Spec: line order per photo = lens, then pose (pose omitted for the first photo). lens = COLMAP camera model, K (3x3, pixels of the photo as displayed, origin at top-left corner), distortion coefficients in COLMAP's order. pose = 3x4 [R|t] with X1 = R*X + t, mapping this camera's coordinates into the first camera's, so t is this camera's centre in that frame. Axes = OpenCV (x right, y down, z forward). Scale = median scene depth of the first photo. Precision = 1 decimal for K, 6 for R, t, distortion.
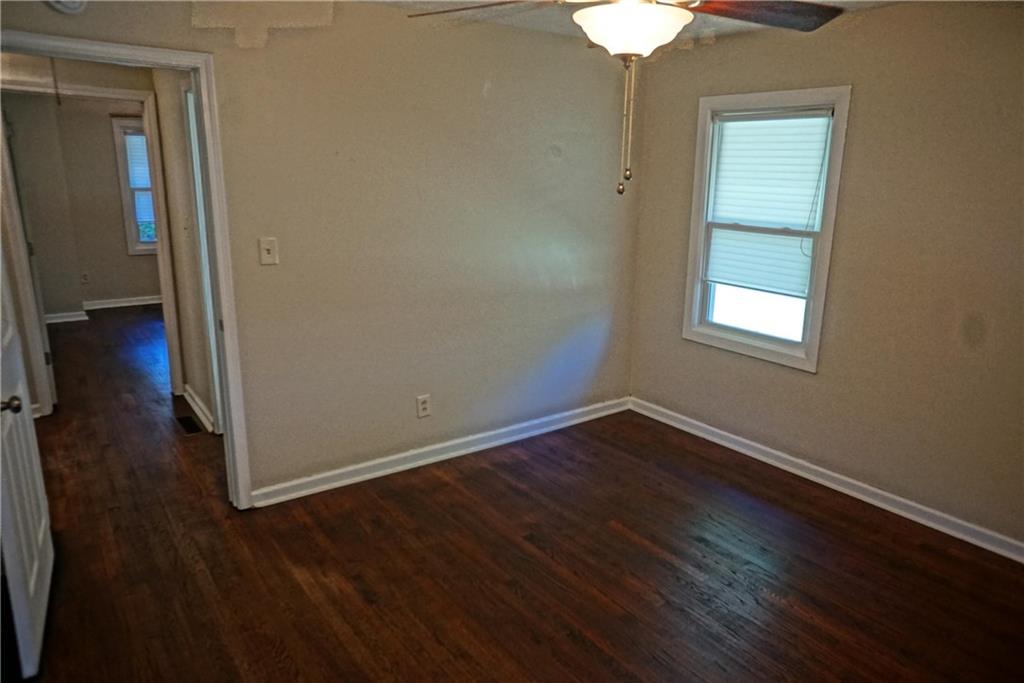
lens RADIAL K [[706.4, 0, 512.0], [0, 706.4, 341.5], [0, 0, 1]] dist [-0.050902, 0.077019]
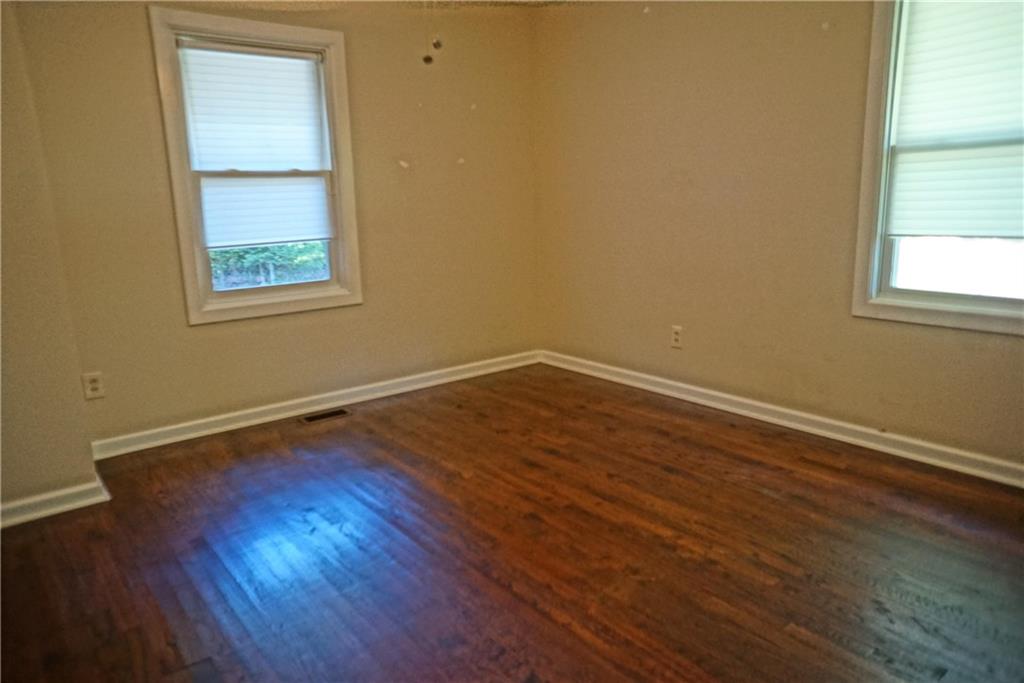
lens RADIAL K [[706.4, 0, 512.0], [0, 706.4, 341.5], [0, 0, 1]] dist [-0.050902, 0.077019]
pose [[-0.043348, -0.213201, 0.976046, -0.632705], [0.275308, 0.936589, 0.216809, -0.067360], [-0.960378, 0.278112, 0.018096, 0.768675]]
